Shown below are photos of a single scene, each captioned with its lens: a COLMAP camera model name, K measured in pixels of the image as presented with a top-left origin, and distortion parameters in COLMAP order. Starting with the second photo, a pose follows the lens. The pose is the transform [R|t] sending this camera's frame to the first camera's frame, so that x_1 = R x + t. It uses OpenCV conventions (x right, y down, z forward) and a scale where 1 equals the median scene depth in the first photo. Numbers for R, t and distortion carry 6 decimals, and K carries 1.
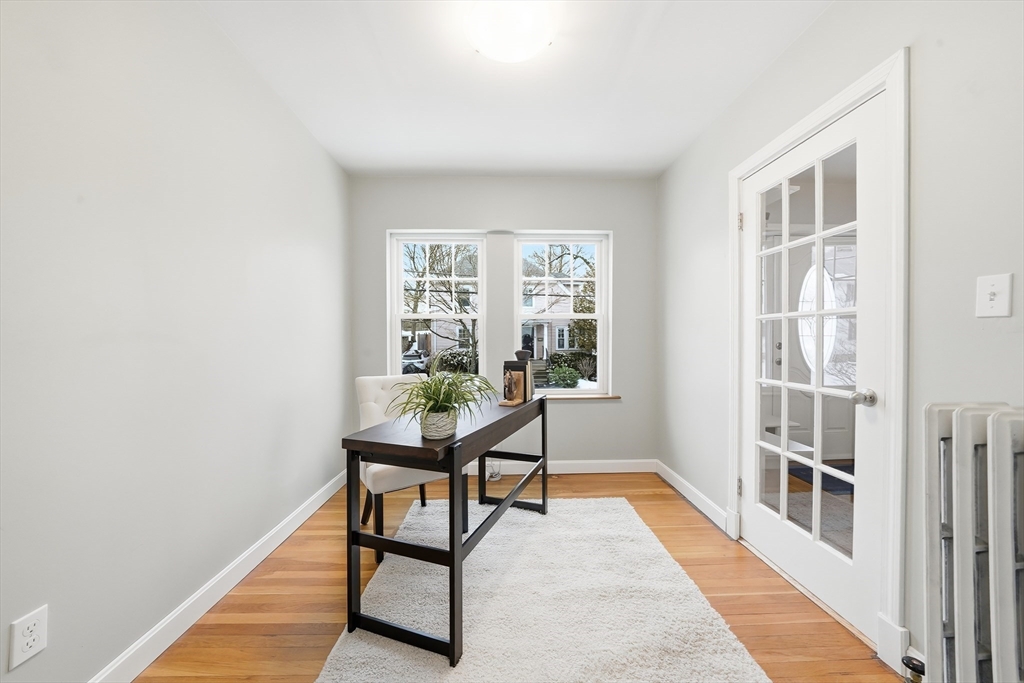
lens RADIAL K [[367.9, 0, 510.1], [0, 367.9, 343.4], [0, 0, 1]] dist [-0.004757, 0.000073]
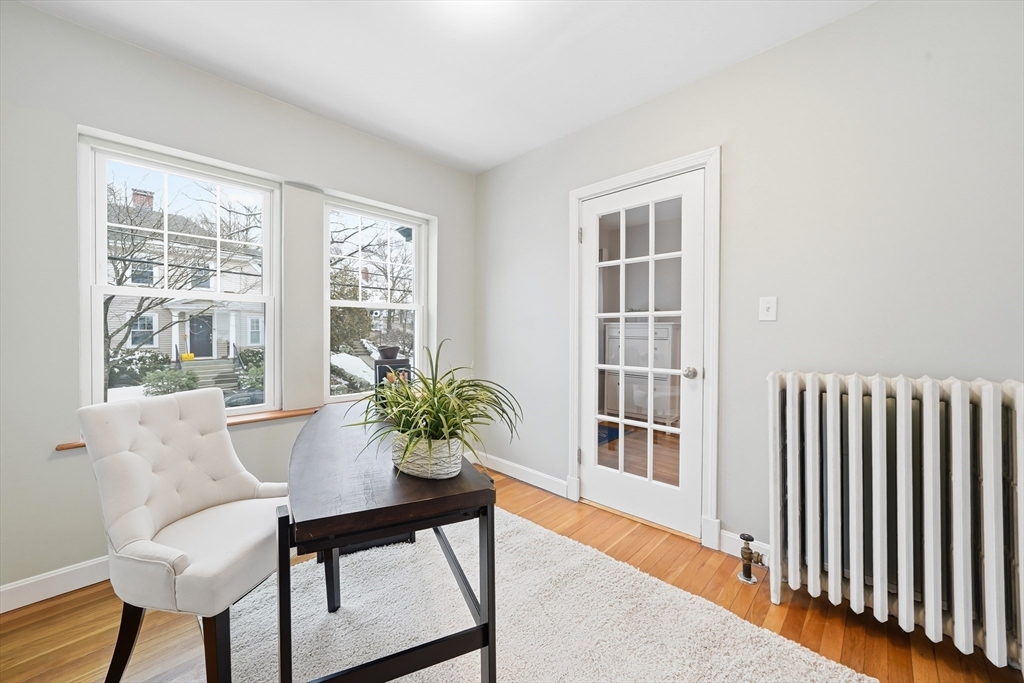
lens RADIAL K [[377.8, 0, 510.6], [0, 377.8, 337.4], [0, 0, 1]] dist [0.000191, 0.000040]
pose [[0.724716, -0.005344, 0.689027, -0.451546], [0.003995, 0.999986, 0.003554, -0.002670], [-0.689036, 0.000177, 0.724727, 0.302570]]
